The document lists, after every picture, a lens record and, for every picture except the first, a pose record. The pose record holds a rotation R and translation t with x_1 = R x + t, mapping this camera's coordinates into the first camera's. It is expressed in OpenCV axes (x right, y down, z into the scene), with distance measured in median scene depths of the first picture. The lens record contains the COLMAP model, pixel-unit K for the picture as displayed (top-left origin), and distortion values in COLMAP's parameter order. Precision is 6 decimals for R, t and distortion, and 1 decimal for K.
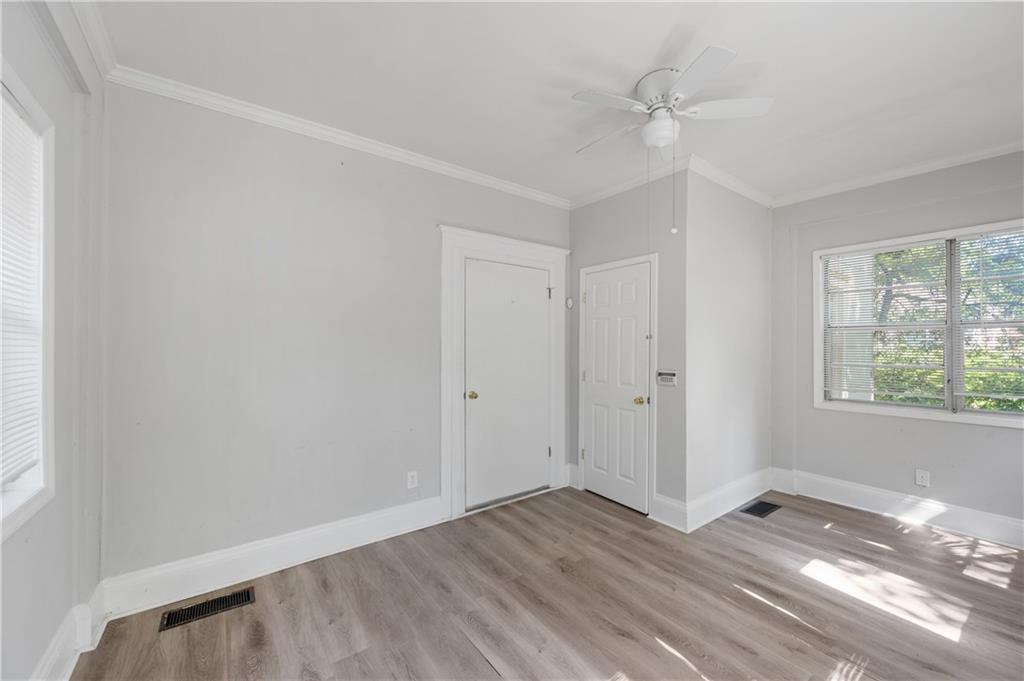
lens RADIAL K [[405.8, 0, 514.8], [0, 405.8, 344.1], [0, 0, 1]] dist [-0.002997, 0.000198]
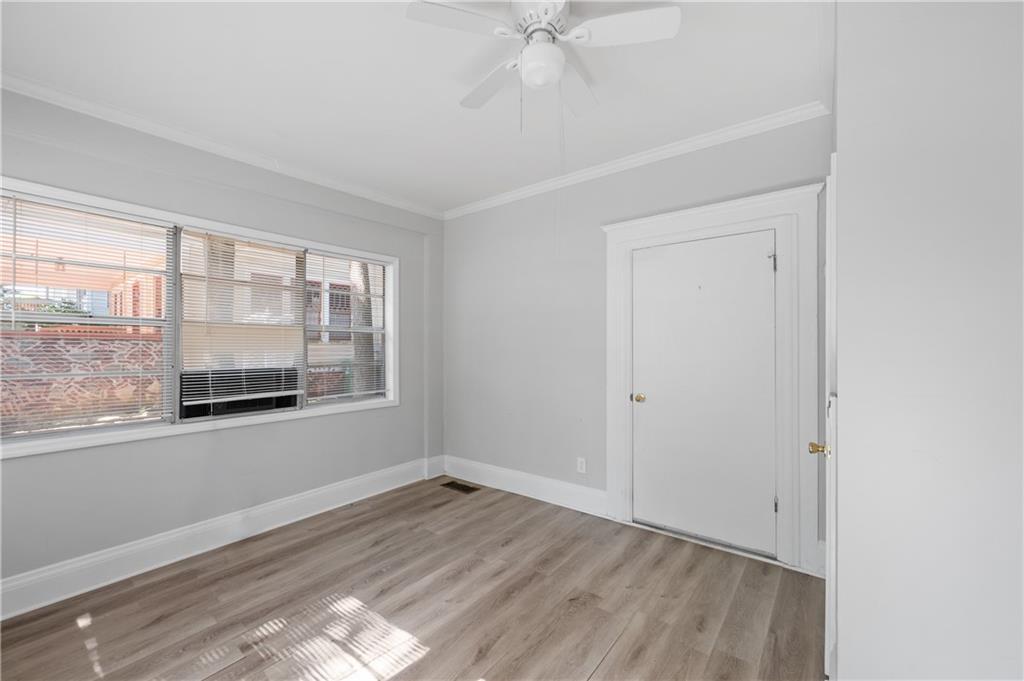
lens RADIAL K [[405.8, 0, 514.8], [0, 405.8, 344.1], [0, 0, 1]] dist [-0.002997, 0.000198]
pose [[0.270708, 0.003220, -0.962656, 0.831728], [0.007192, 0.999960, 0.005368, -0.004448], [0.962635, -0.008376, 0.270674, 0.573713]]
